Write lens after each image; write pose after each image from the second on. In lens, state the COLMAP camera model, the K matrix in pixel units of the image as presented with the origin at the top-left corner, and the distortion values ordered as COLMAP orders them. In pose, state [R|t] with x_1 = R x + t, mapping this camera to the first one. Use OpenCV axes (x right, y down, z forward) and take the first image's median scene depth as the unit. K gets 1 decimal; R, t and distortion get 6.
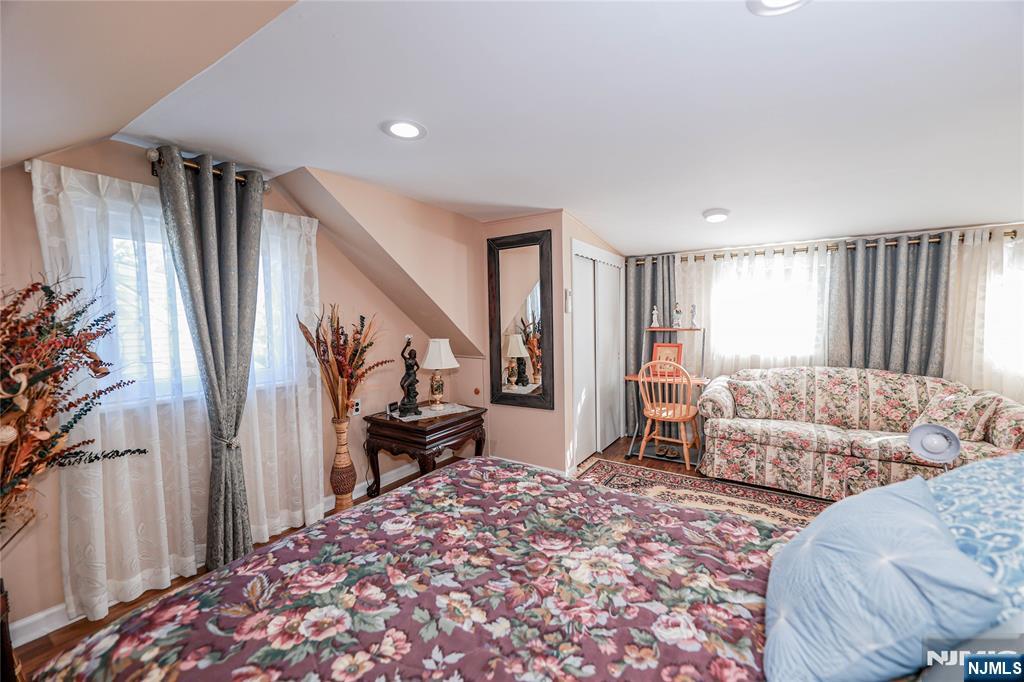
lens RADIAL K [[409.4, 0, 512.8], [0, 409.4, 341.9], [0, 0, 1]] dist [-0.000815, -0.004000]
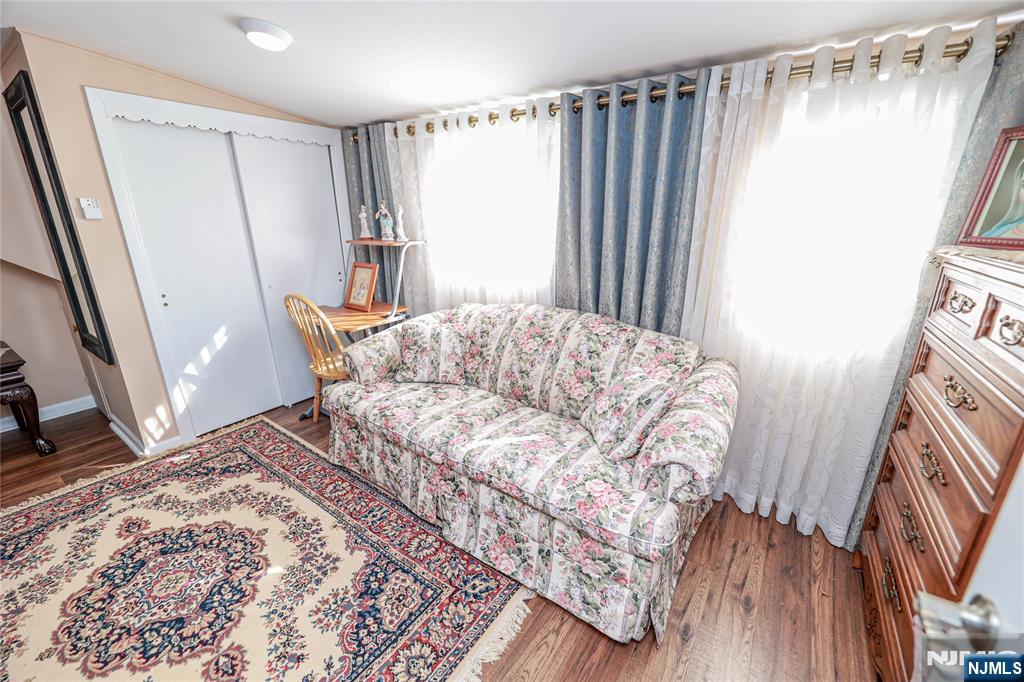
lens RADIAL K [[409.4, 0, 512.8], [0, 409.4, 341.9], [0, 0, 1]] dist [-0.000815, -0.004000]
pose [[0.999394, 0.021795, -0.027154, 0.908037], [-0.014511, 0.969618, 0.244195, -0.056471], [0.031652, -0.243653, 0.969346, 0.419355]]
